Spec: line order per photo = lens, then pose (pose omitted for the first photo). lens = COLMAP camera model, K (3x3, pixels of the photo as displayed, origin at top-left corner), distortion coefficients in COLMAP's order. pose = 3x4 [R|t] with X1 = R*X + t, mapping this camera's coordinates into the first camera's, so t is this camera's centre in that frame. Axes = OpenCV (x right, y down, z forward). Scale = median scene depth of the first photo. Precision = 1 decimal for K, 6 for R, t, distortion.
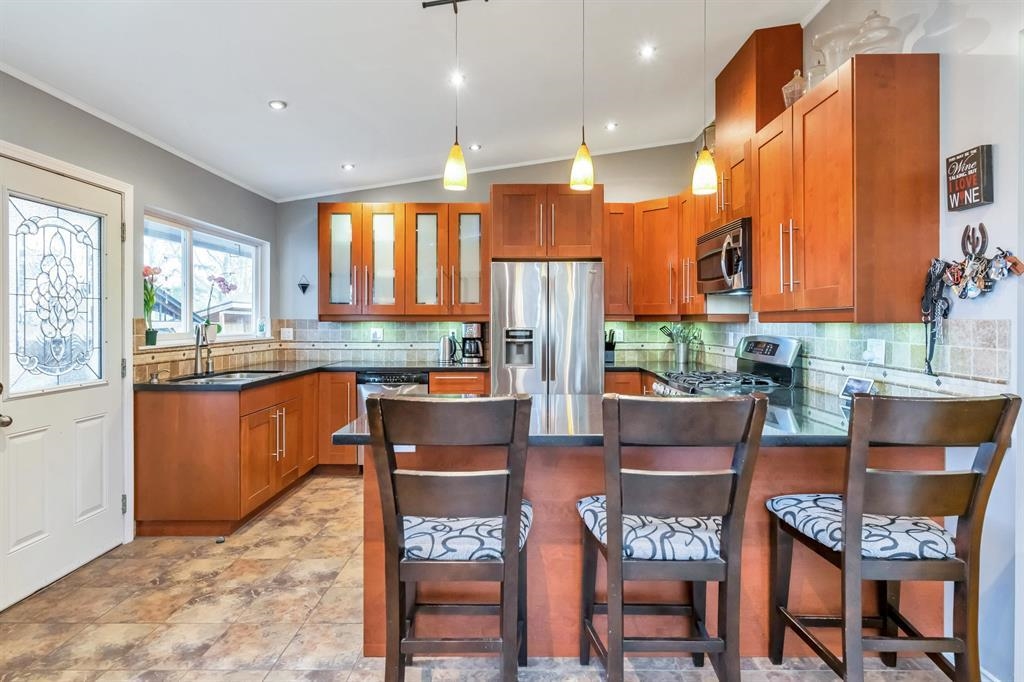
lens RADIAL K [[528.2, 0, 511.5], [0, 528.2, 320.0], [0, 0, 1]] dist [0.004728, 0.001239]
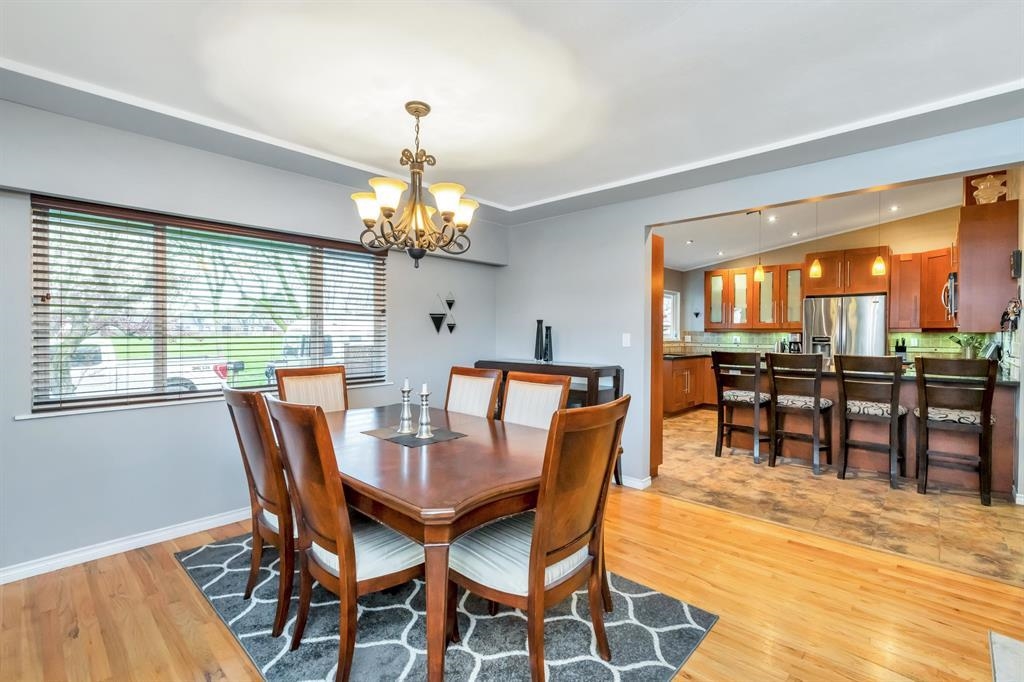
lens RADIAL K [[455.2, 0, 518.6], [0, 455.2, 340.4], [0, 0, 1]] dist [0.001321, 0.001569]
pose [[0.744084, 0.013470, -0.667950, 0.251462], [-0.001711, 0.999832, 0.018257, 0.003512], [0.668084, -0.012442, 0.743982, -0.720453]]
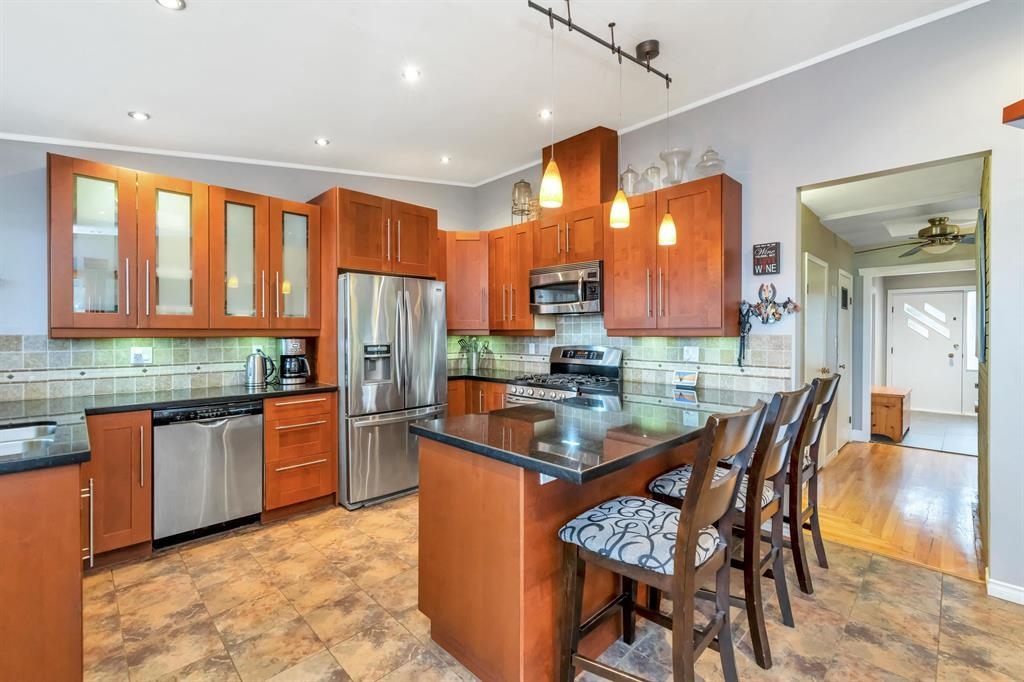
lens RADIAL K [[455.2, 0, 511.5], [0, 455.2, 332.8], [0, 0, 1]] dist [0.001321, 0.001569]
pose [[0.704262, -0.003010, 0.709933, -0.367839], [0.000681, 0.999993, 0.003564, -0.006335], [-0.709939, -0.002027, 0.704260, 0.214802]]
